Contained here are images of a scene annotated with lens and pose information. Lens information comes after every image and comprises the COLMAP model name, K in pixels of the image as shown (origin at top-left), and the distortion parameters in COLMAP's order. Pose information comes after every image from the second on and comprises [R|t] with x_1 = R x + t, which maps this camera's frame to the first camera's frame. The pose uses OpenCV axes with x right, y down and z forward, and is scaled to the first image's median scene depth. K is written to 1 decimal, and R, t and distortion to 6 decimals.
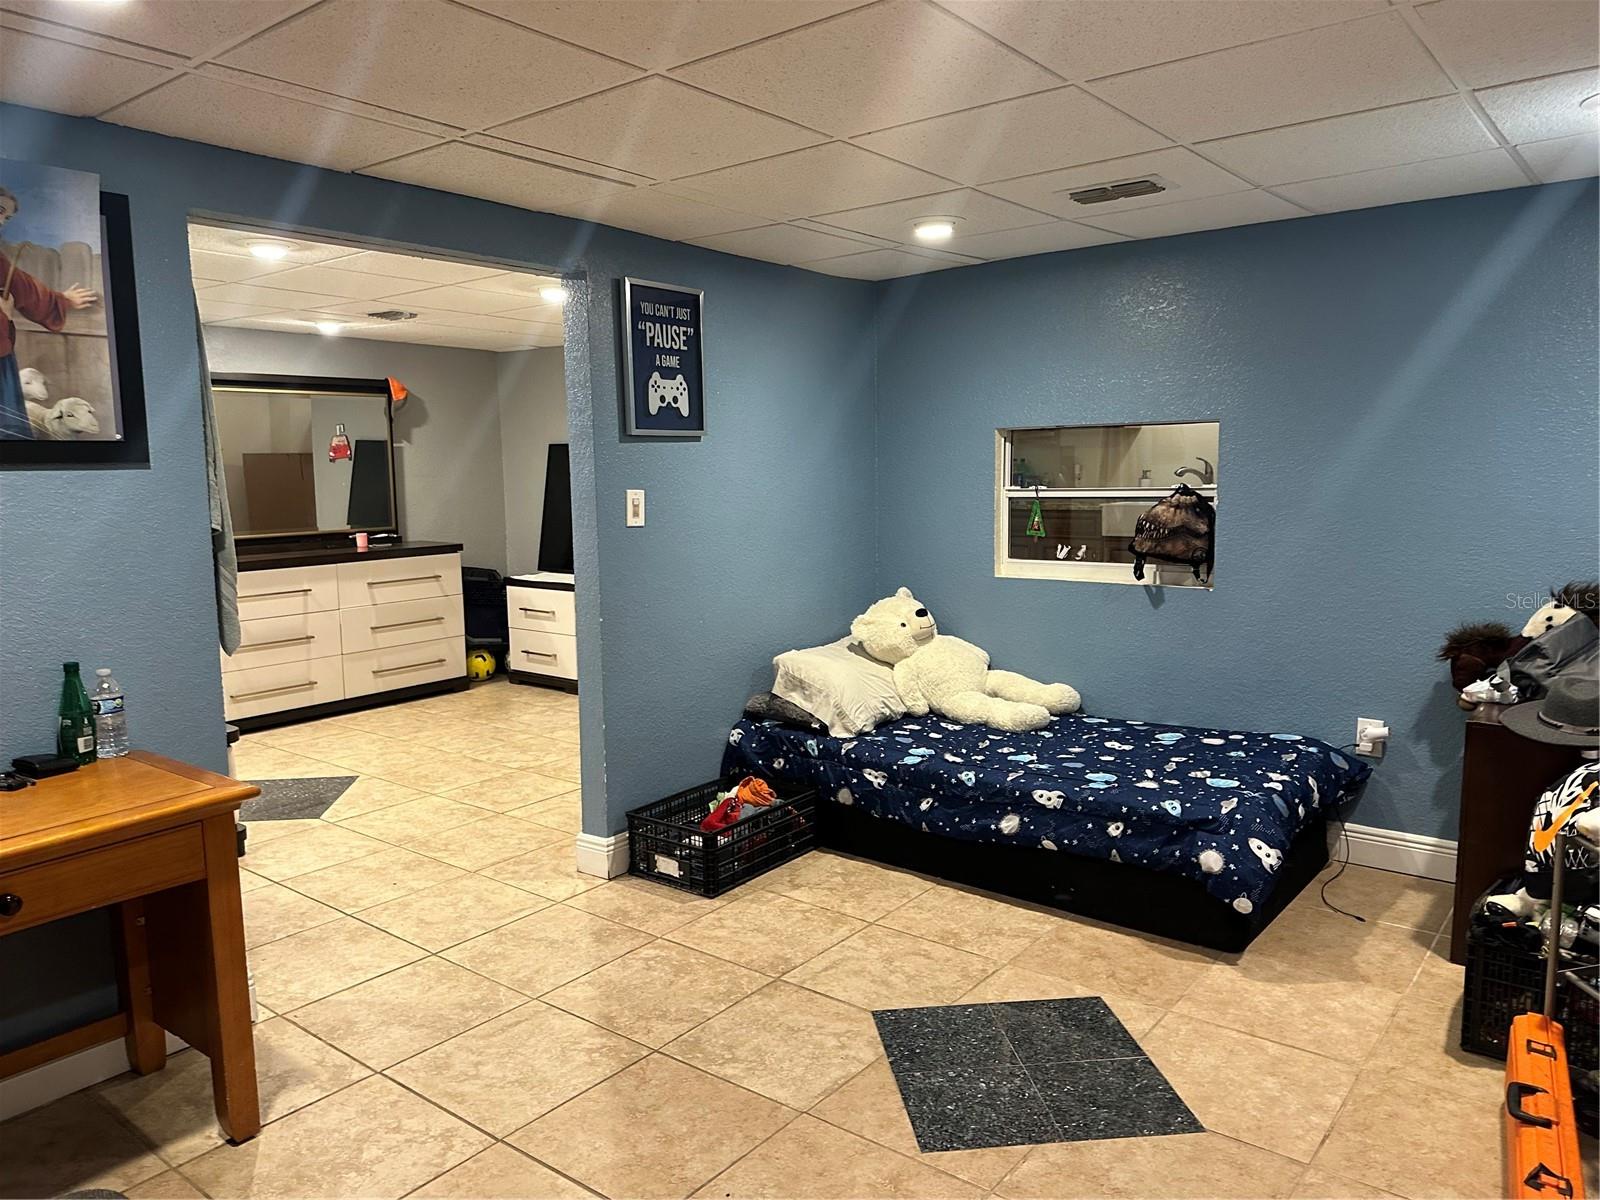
lens RADIAL K [[1128.2, 0, 801.7], [0, 1128.2, 602.0], [0, 0, 1]] dist [0.066638, -0.117618]
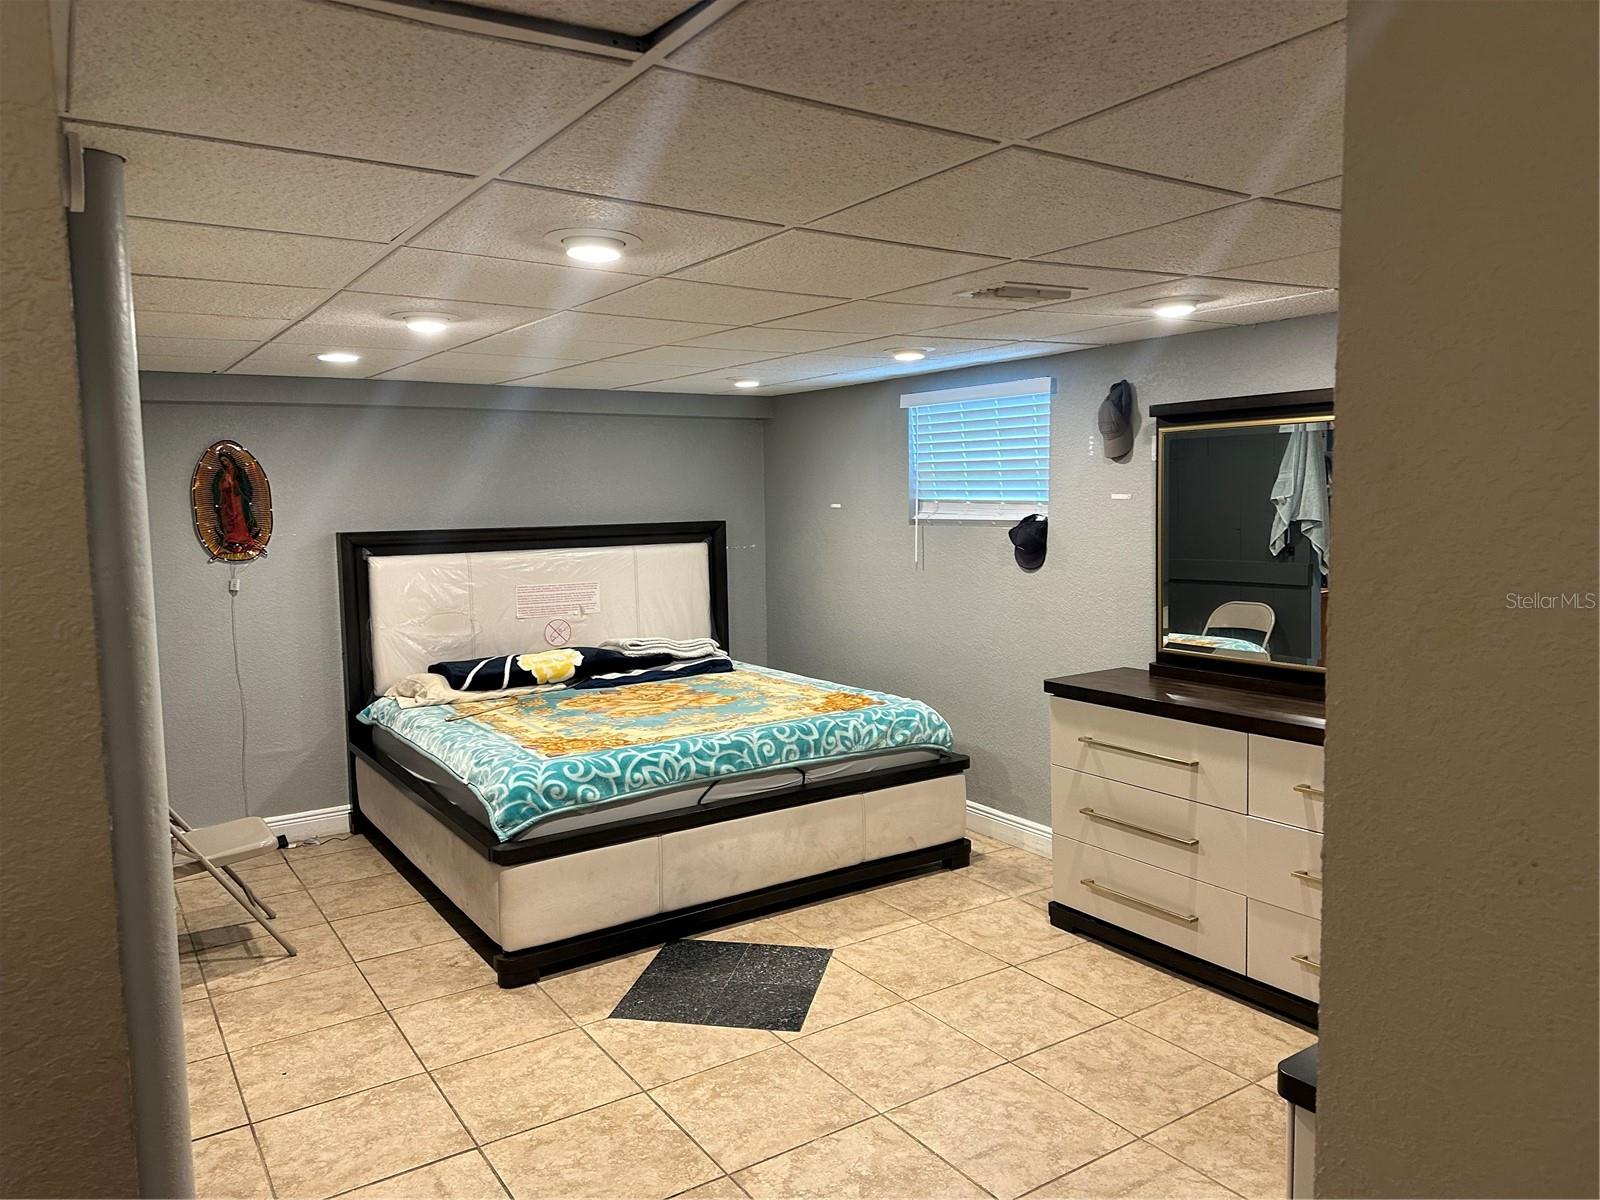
lens RADIAL K [[1128.2, 0, 801.7], [0, 1128.2, 602.0], [0, 0, 1]] dist [0.066638, -0.117618]
pose [[-0.307202, 0.103069, -0.946046, 0.215075], [-0.102684, 0.984723, 0.140627, -0.192891], [0.946088, 0.140345, -0.291926, 1.216420]]
